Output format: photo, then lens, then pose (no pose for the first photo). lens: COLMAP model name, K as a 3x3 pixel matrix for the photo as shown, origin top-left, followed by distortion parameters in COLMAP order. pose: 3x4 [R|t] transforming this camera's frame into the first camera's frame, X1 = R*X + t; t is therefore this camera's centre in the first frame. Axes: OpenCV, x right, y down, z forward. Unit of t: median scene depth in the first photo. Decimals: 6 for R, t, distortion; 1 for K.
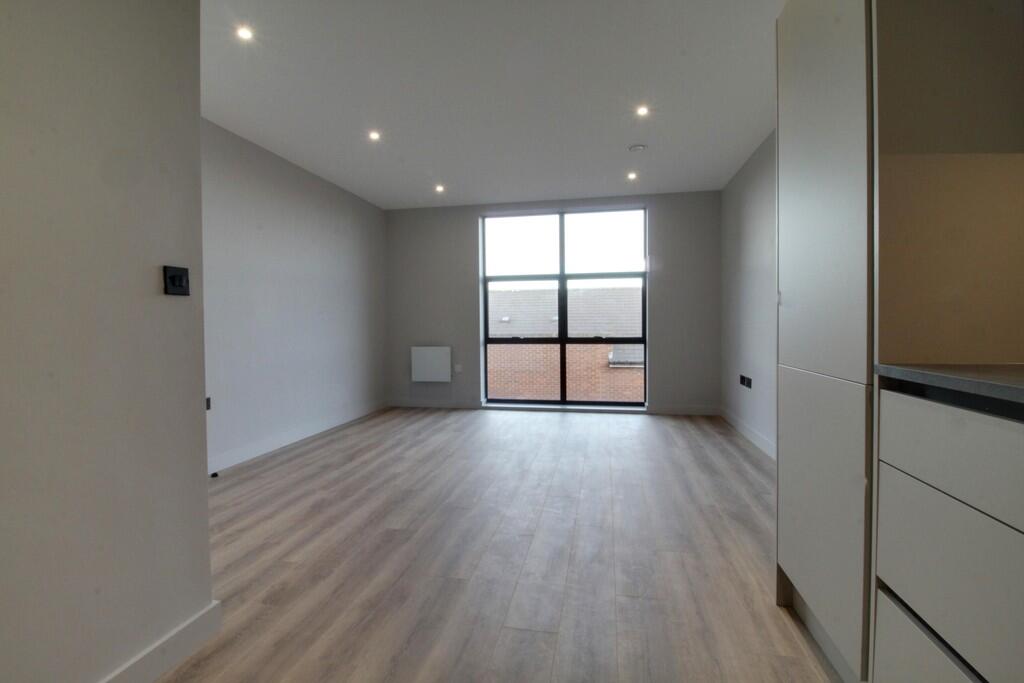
lens RADIAL K [[474.9, 0, 511.8], [0, 474.9, 331.9], [0, 0, 1]] dist [-0.009778, -0.000621]
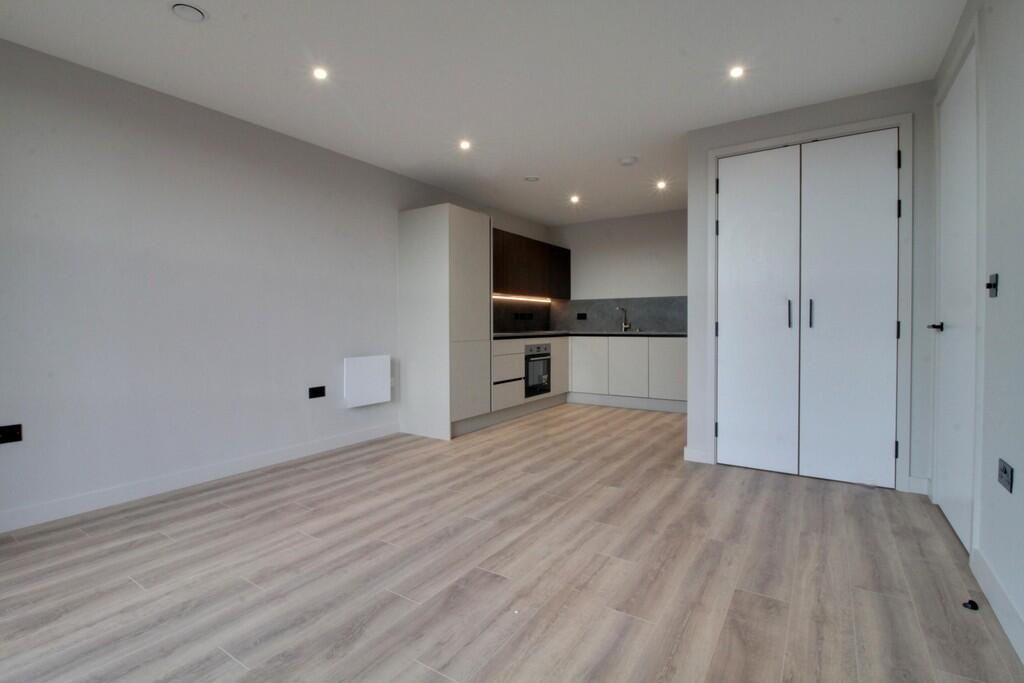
lens RADIAL K [[474.9, 0, 511.8], [0, 474.9, 331.9], [0, 0, 1]] dist [-0.009778, -0.000621]
pose [[-0.926000, 0.005380, 0.377484, -0.408579], [0.017441, 0.999440, 0.028541, -0.029497], [-0.377119, 0.033012, -0.925576, 1.933262]]
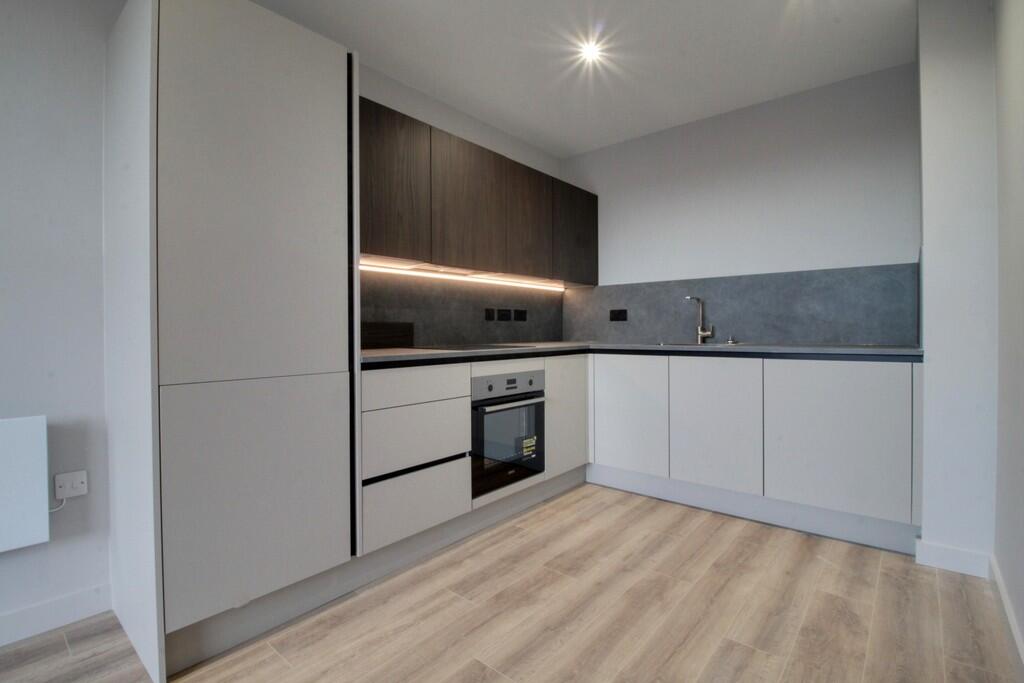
lens RADIAL K [[474.9, 0, 511.8], [0, 474.9, 331.9], [0, 0, 1]] dist [-0.009778, -0.000621]
pose [[-0.873258, 0.011291, 0.487127, -0.207304], [0.020113, 0.999715, 0.012885, -0.010602], [-0.486842, 0.021050, -0.873236, 0.850695]]
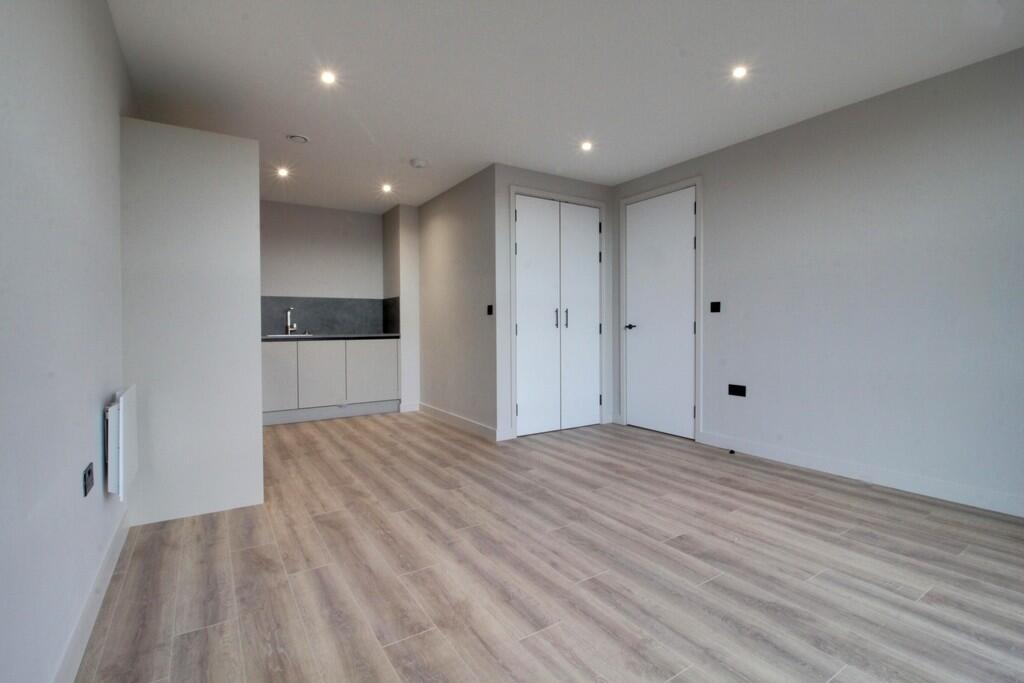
lens RADIAL K [[474.9, 0, 511.8], [0, 474.9, 331.9], [0, 0, 1]] dist [-0.009778, -0.000621]
pose [[-0.719208, 0.023058, -0.694412, 0.652957], [0.000568, 0.999468, 0.032599, -0.034897], [0.694794, 0.023051, -0.718839, 1.688643]]
